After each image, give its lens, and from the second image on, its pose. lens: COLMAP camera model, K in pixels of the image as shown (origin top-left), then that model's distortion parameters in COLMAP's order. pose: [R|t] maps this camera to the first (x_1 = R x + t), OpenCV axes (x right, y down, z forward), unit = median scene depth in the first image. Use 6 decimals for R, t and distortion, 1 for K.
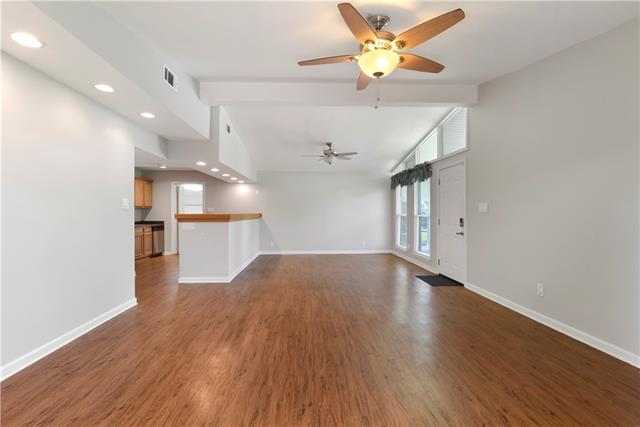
lens RADIAL K [[297.8, 0, 315.4], [0, 297.8, 212.5], [0, 0, 1]] dist [-0.005491, -0.000372]
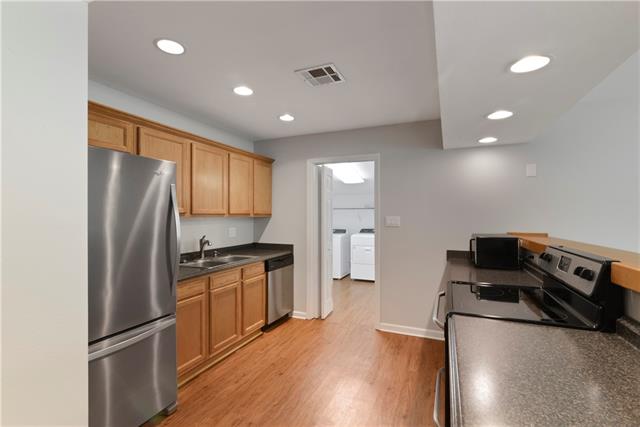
lens RADIAL K [[297.8, 0, 321.0], [0, 297.8, 212.2], [0, 0, 1]] dist [-0.005491, -0.000372]
pose [[0.905491, -0.008090, -0.424288, -0.275106], [0.004727, 0.999949, -0.008978, -0.017291], [0.424338, 0.006124, 0.905483, 0.603129]]
